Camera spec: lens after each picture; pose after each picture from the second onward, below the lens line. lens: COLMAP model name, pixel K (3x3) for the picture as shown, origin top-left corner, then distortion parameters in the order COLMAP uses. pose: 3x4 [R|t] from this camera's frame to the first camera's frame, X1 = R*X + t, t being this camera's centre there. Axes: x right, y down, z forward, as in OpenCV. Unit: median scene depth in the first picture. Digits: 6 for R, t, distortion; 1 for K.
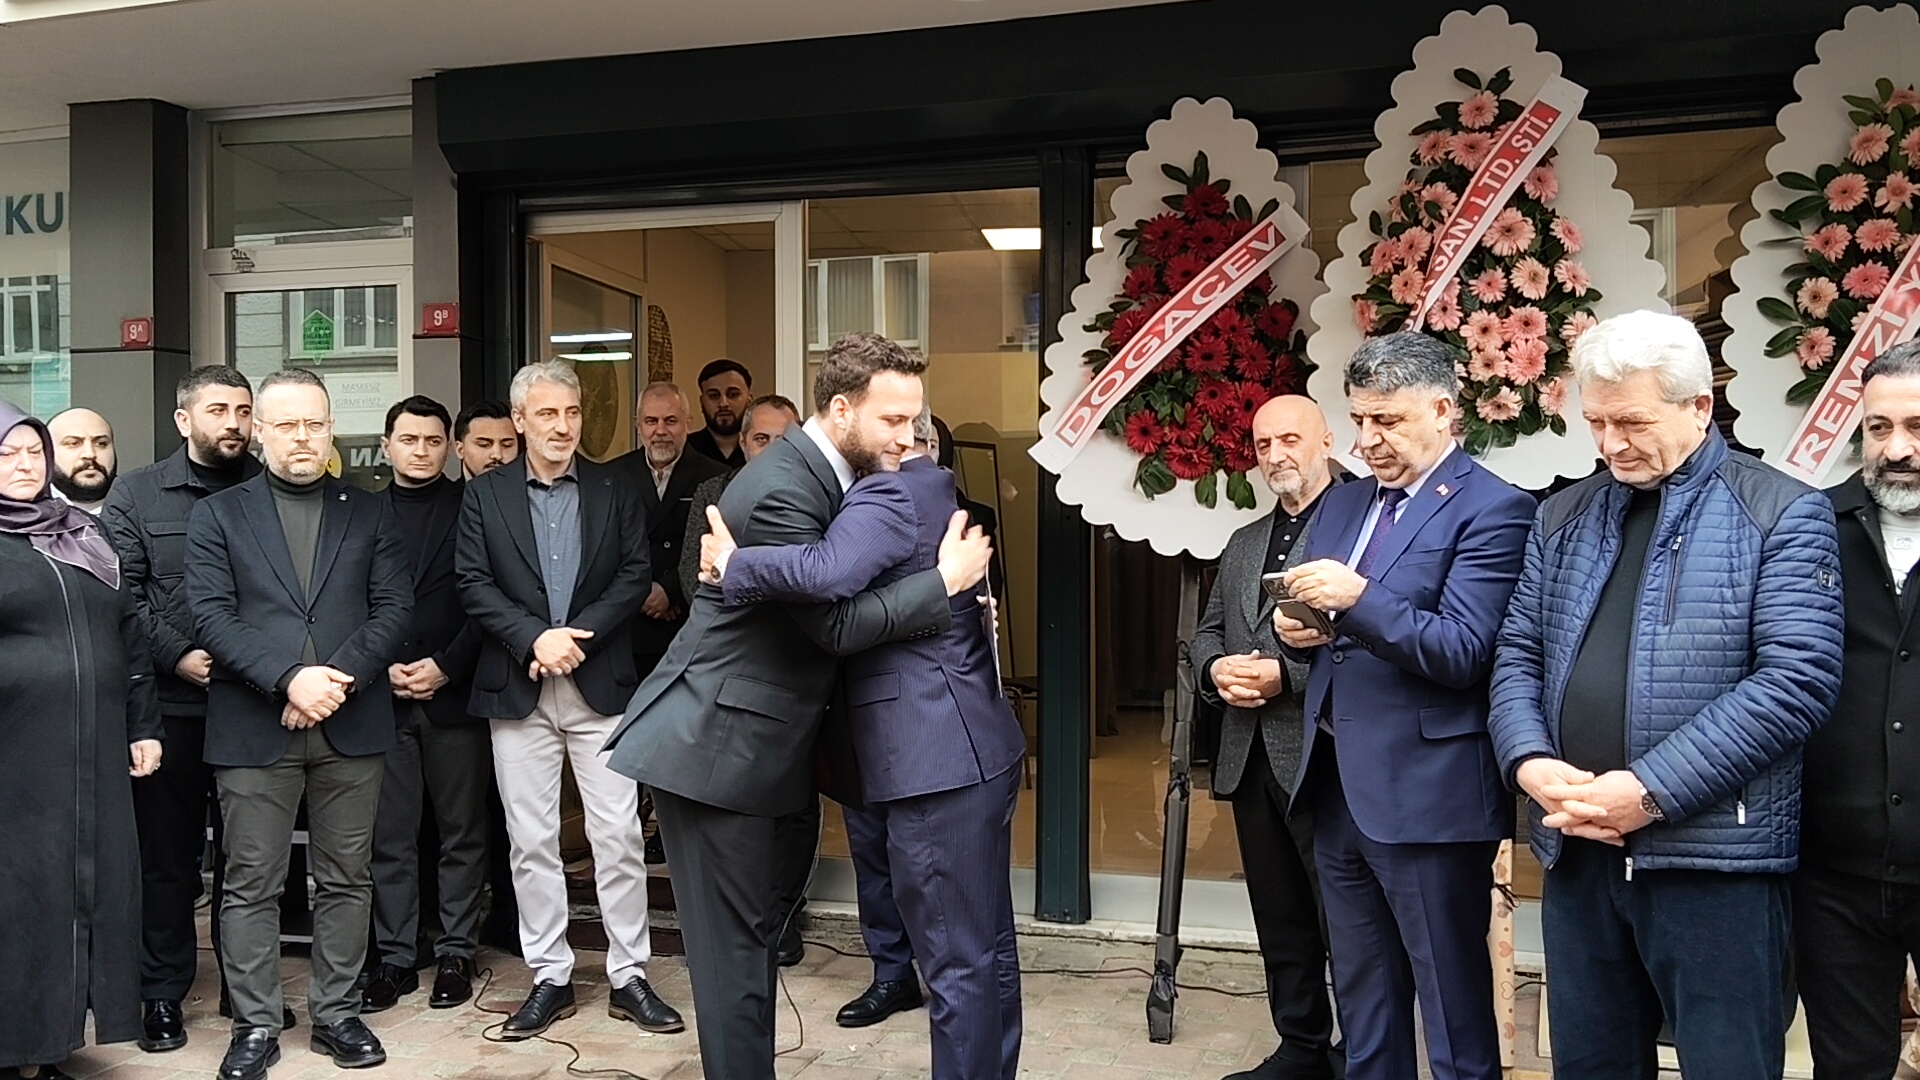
lens RADIAL K [[1750.8, 0, 961.3], [0, 1750.8, 528.9], [0, 0, 1]] dist [0.109785, -0.198262]
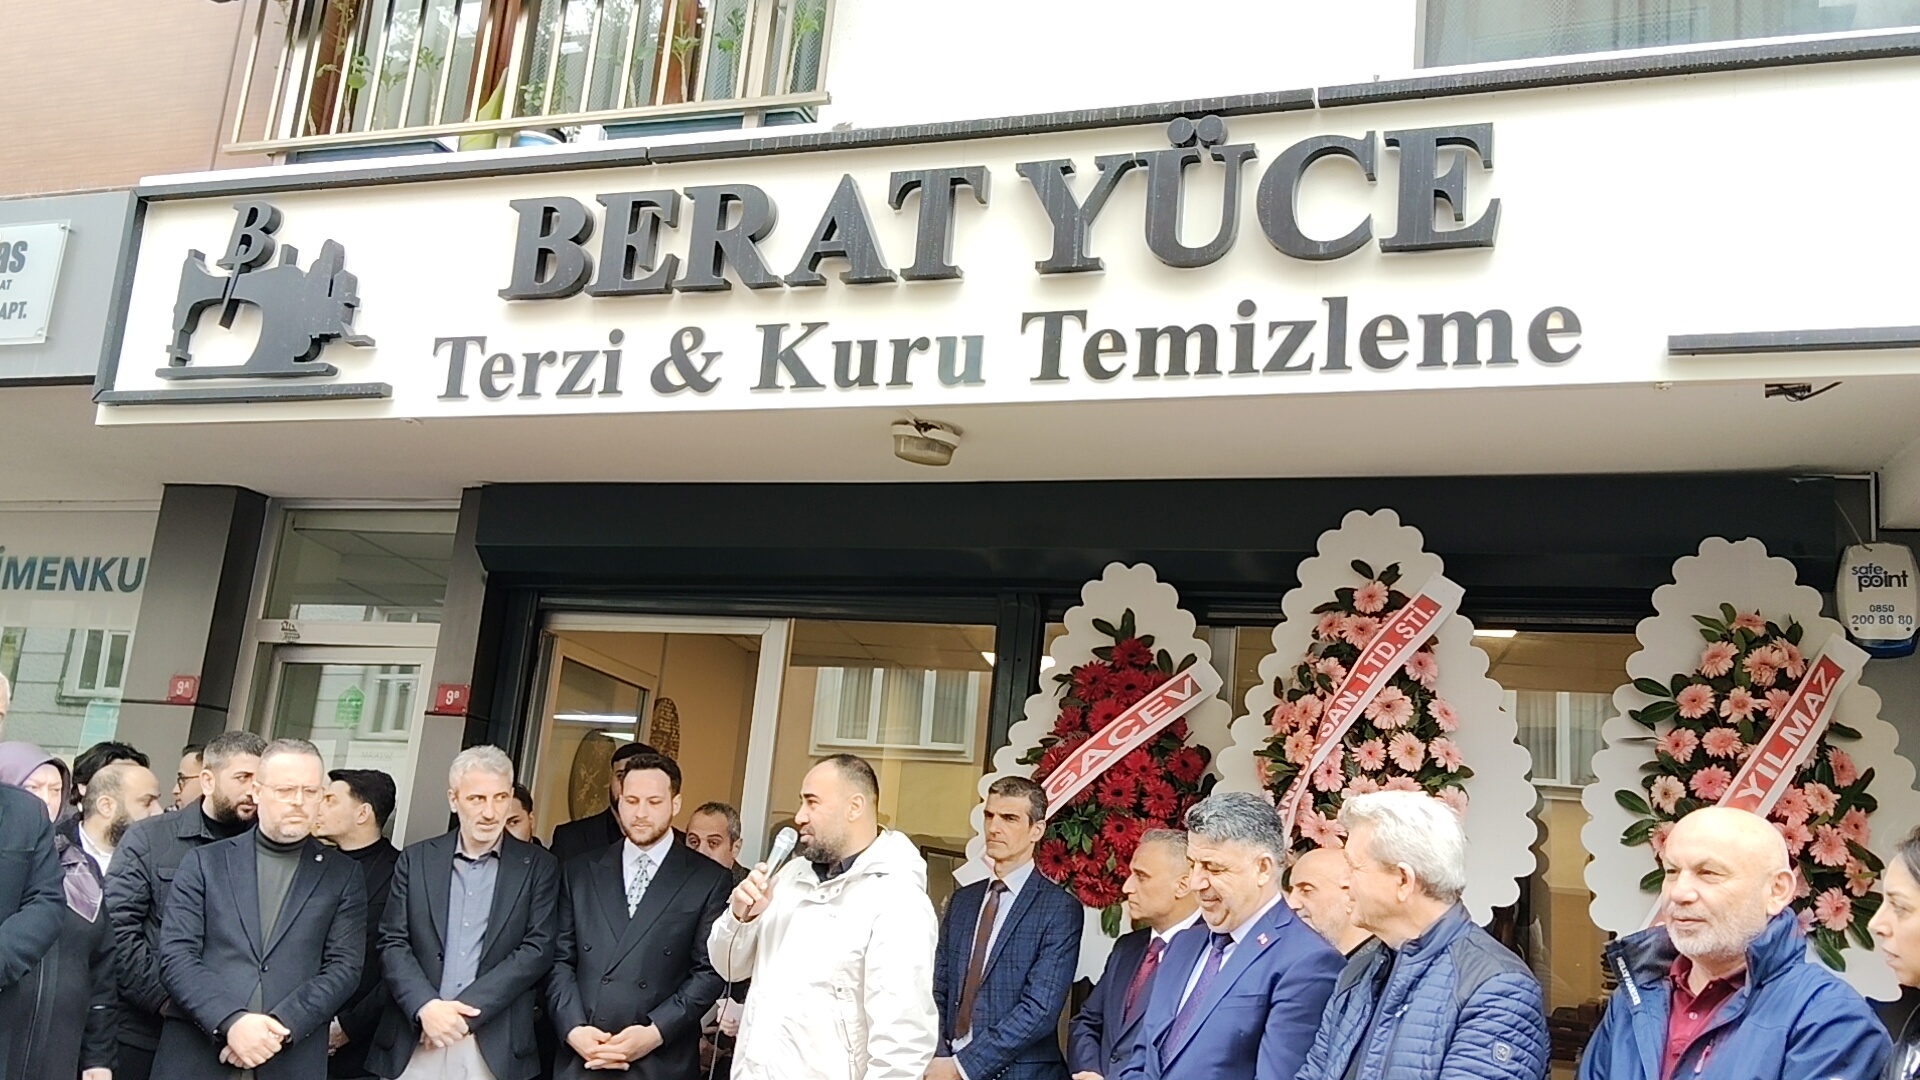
lens RADIAL K [[1713.4, 0, 966.8], [0, 1713.4, 536.7], [0, 0, 1]] dist [0.116001, -0.210357]
pose [[0.995587, 0.082002, -0.045637, 0.085903], [-0.090186, 0.970499, -0.223605, -0.006067], [0.025955, 0.226734, 0.973611, -0.083891]]
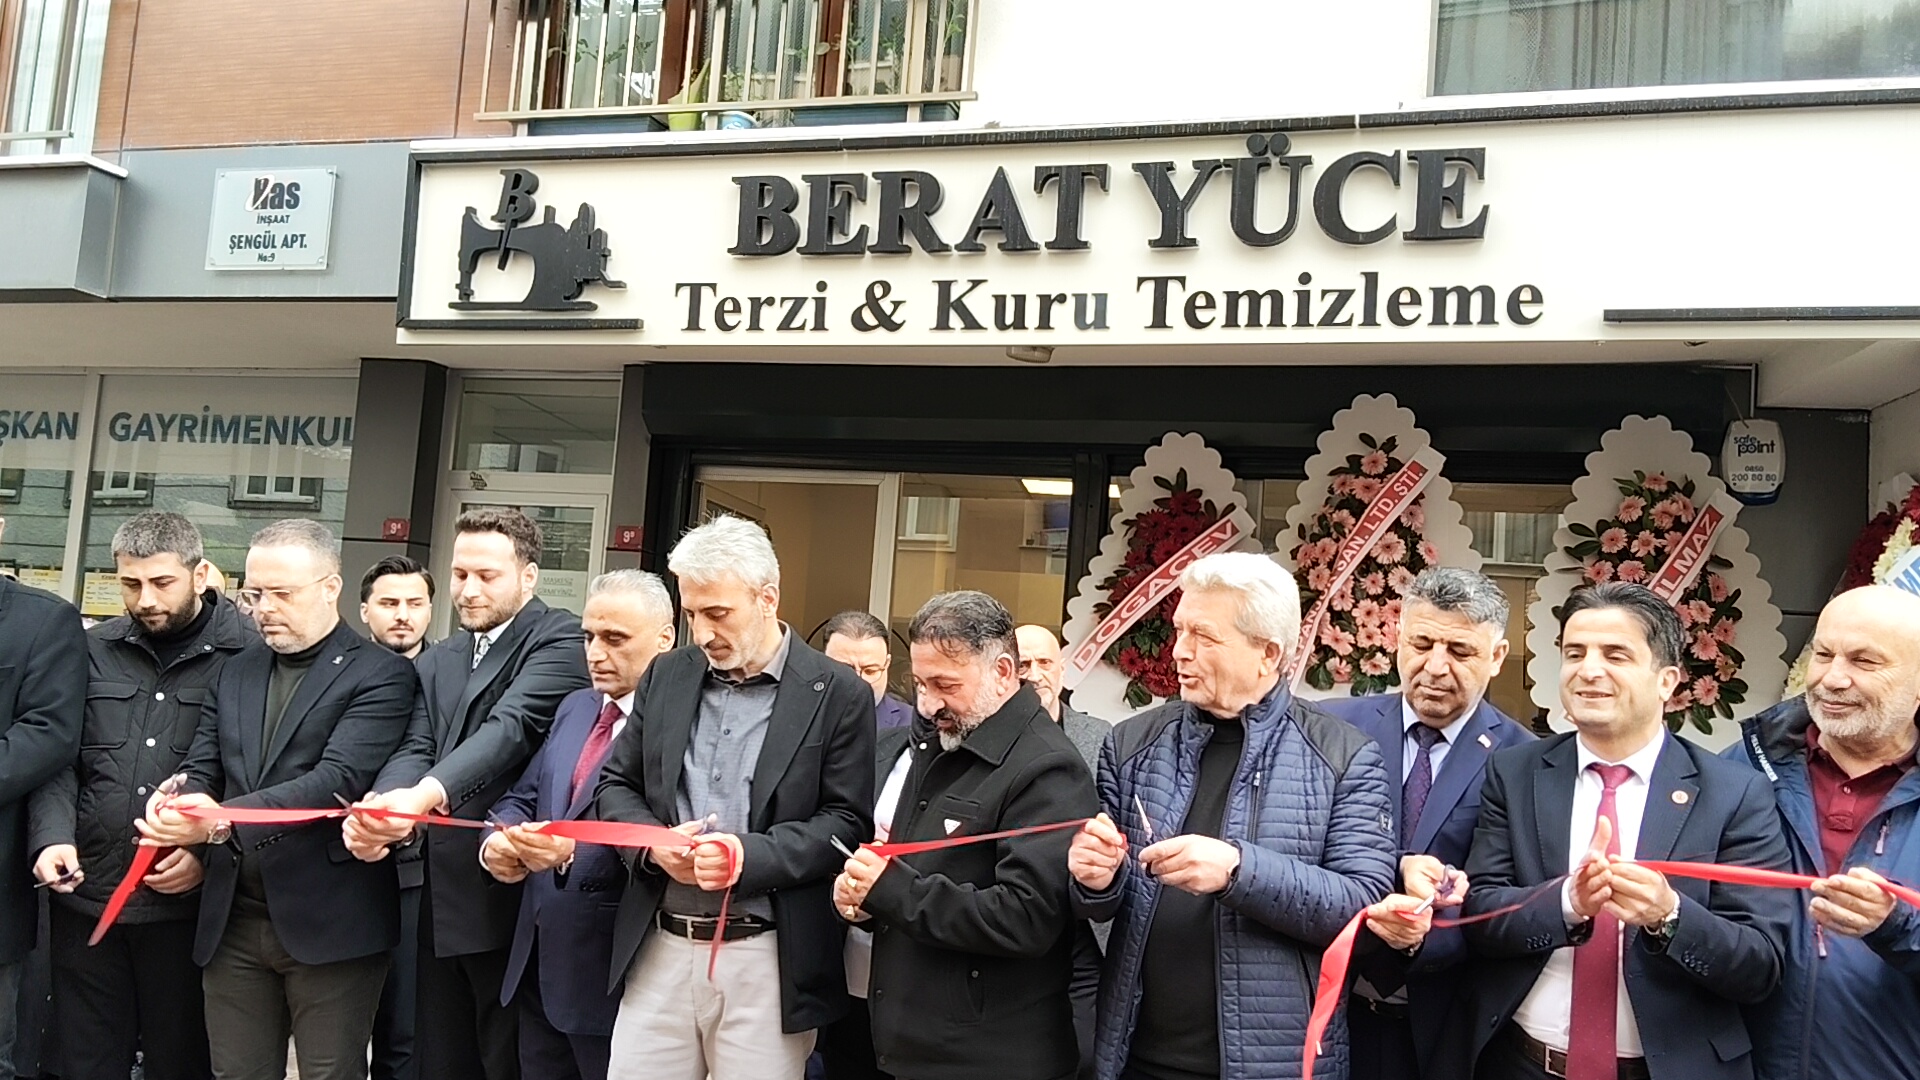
lens RADIAL K [[1724.2, 0, 966.3], [0, 1724.2, 537.9], [0, 0, 1]] dist [0.115587, -0.212825]
pose [[0.997373, 0.072433, 0.001016, -0.045361], [-0.072006, 0.992834, -0.095374, -0.012071], [-0.007916, 0.095051, 0.995441, -0.444485]]
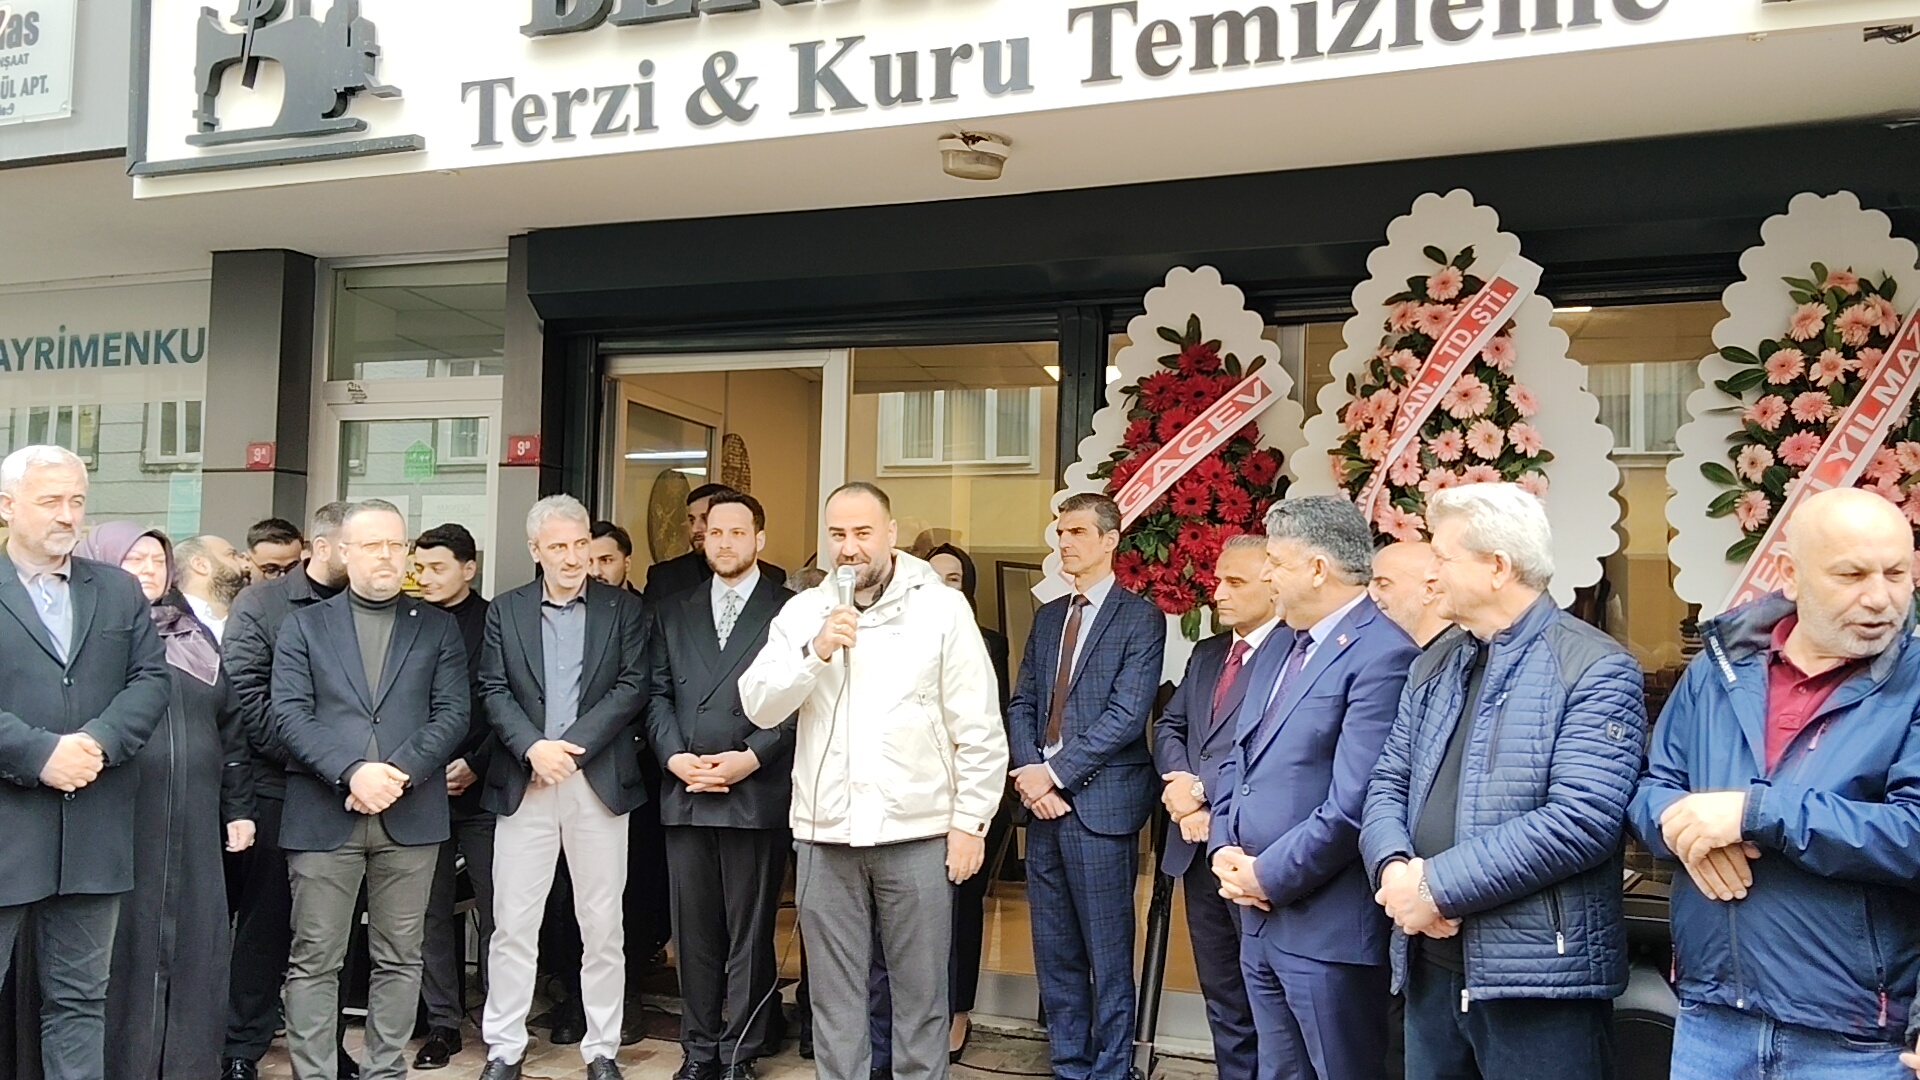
lens RADIAL K [[1713.4, 0, 966.8], [0, 1713.4, 536.7], [0, 0, 1]] dist [0.116001, -0.210357]
pose [[0.997125, 0.022752, -0.072273, 0.081822], [-0.026810, 0.998088, -0.055684, -0.014503], [0.070868, 0.057461, 0.995829, -0.073737]]
